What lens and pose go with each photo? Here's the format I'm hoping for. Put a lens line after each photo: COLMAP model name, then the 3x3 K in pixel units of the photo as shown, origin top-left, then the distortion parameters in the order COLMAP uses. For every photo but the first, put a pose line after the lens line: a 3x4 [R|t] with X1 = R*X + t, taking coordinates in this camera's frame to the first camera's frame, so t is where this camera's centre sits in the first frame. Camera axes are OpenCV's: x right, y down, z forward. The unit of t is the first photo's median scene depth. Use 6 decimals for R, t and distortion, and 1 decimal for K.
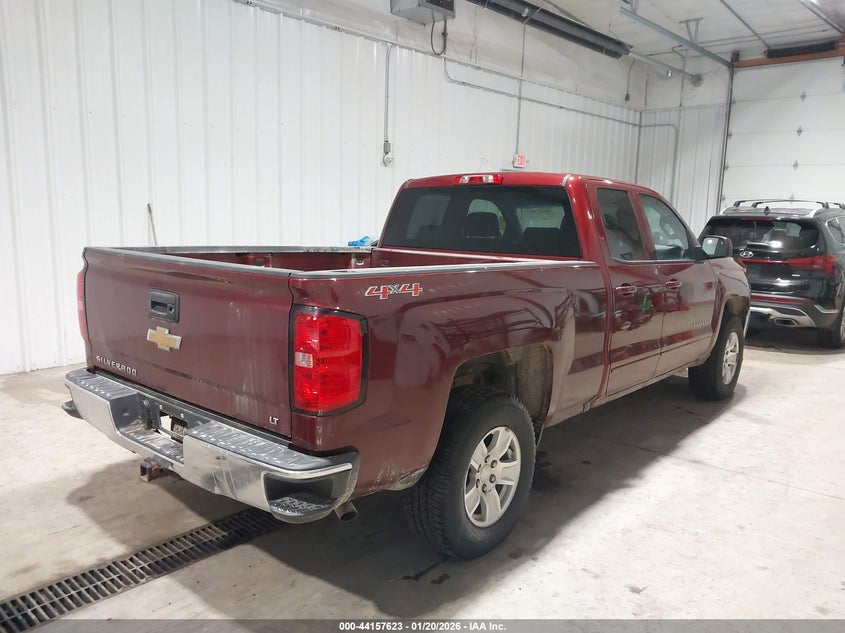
lens RADIAL K [[674.5, 0, 422.5], [0, 674.5, 316.5], [0, 0, 1]] dist [0.004583, 0.006981]
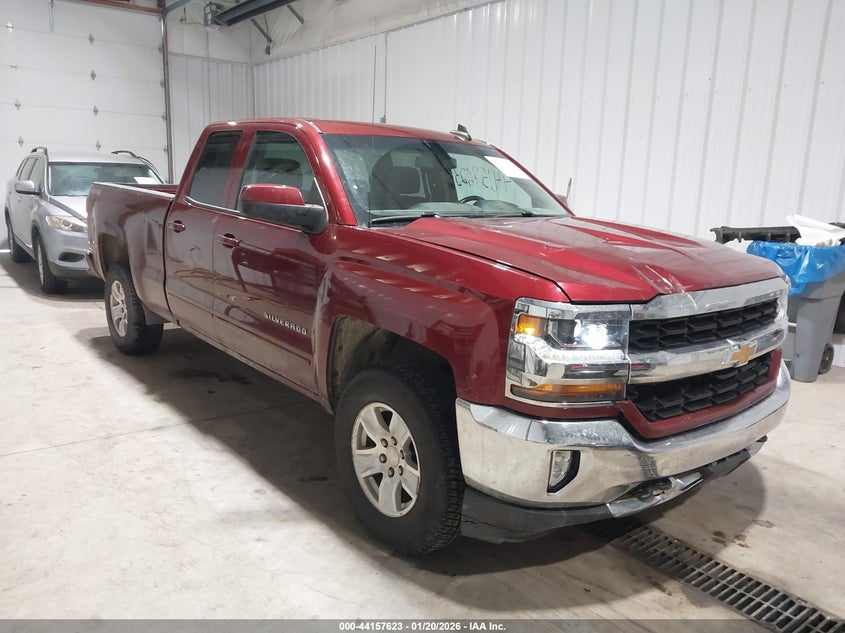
lens RADIAL K [[674.5, 0, 422.5], [0, 674.5, 316.5], [0, 0, 1]] dist [0.004583, 0.006981]
pose [[-0.182136, 0.169492, -0.968555, 1.112203], [-0.189279, 0.960565, 0.203687, -0.168284], [0.964884, 0.220425, -0.142872, 1.342312]]
